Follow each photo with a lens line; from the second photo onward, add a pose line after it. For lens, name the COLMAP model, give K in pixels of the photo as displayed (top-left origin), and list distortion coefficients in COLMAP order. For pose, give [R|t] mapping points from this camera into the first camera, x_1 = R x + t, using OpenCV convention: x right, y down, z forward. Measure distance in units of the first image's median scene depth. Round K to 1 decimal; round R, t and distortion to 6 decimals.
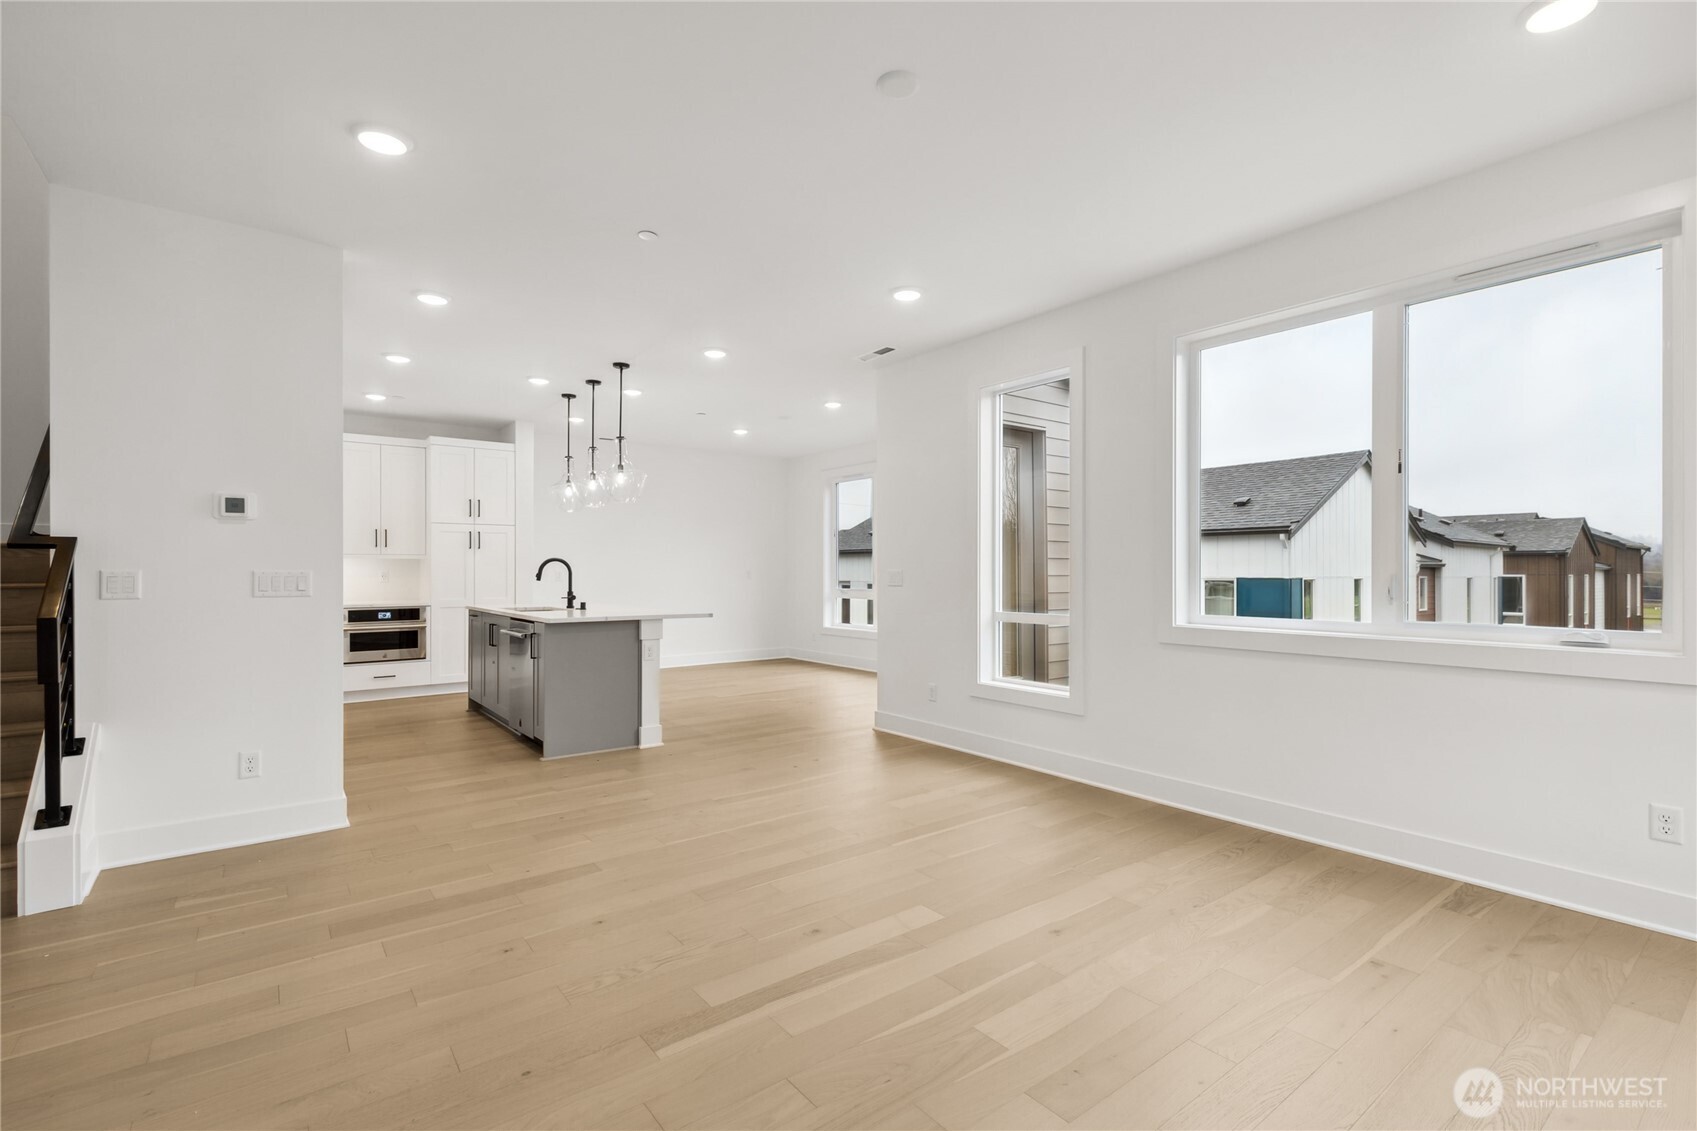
lens RADIAL K [[777.6, 0, 845.9], [0, 777.6, 571.5], [0, 0, 1]] dist [0.003118, 0.000019]
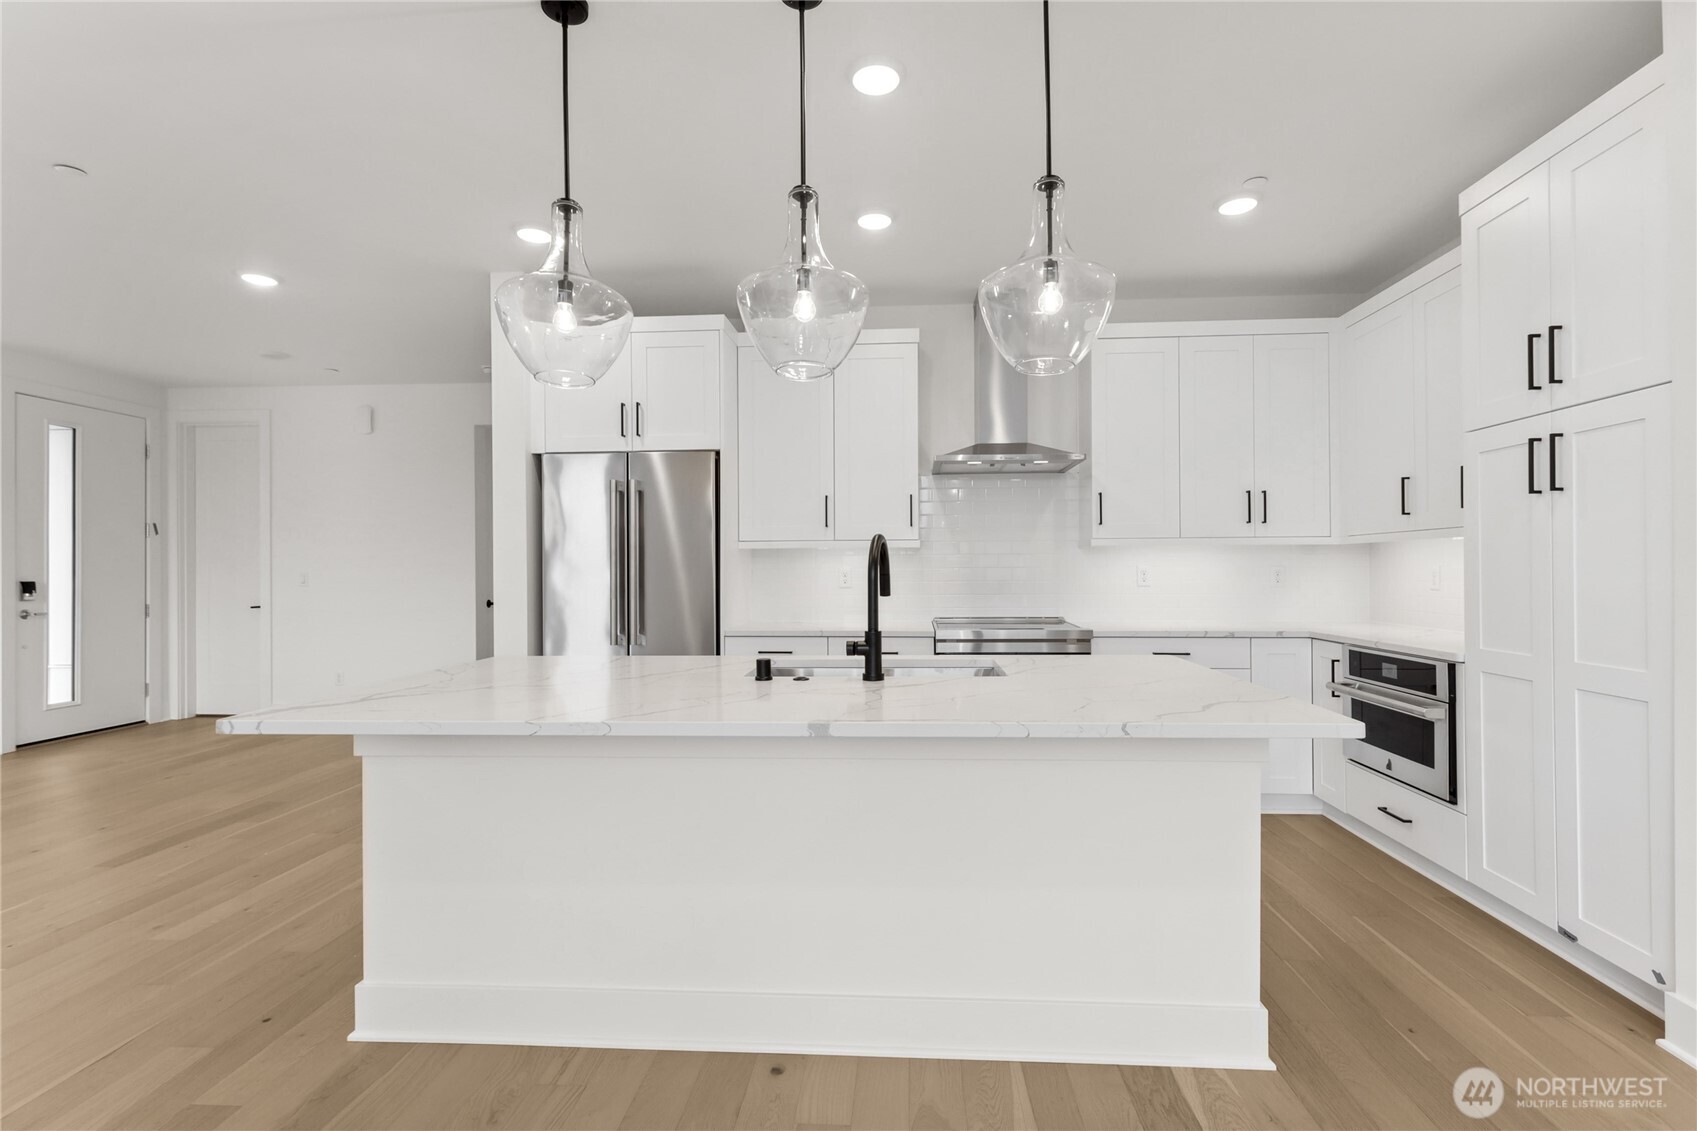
lens RADIAL K [[785.1, 0, 862.1], [0, 785.1, 565.6], [0, 0, 1]] dist [0.008093, -0.000852]
pose [[-0.650722, 0.004524, -0.759302, -0.090588], [0.007920, 0.999968, -0.000830, -0.003523], [0.759274, -0.006554, -0.650737, 1.221453]]
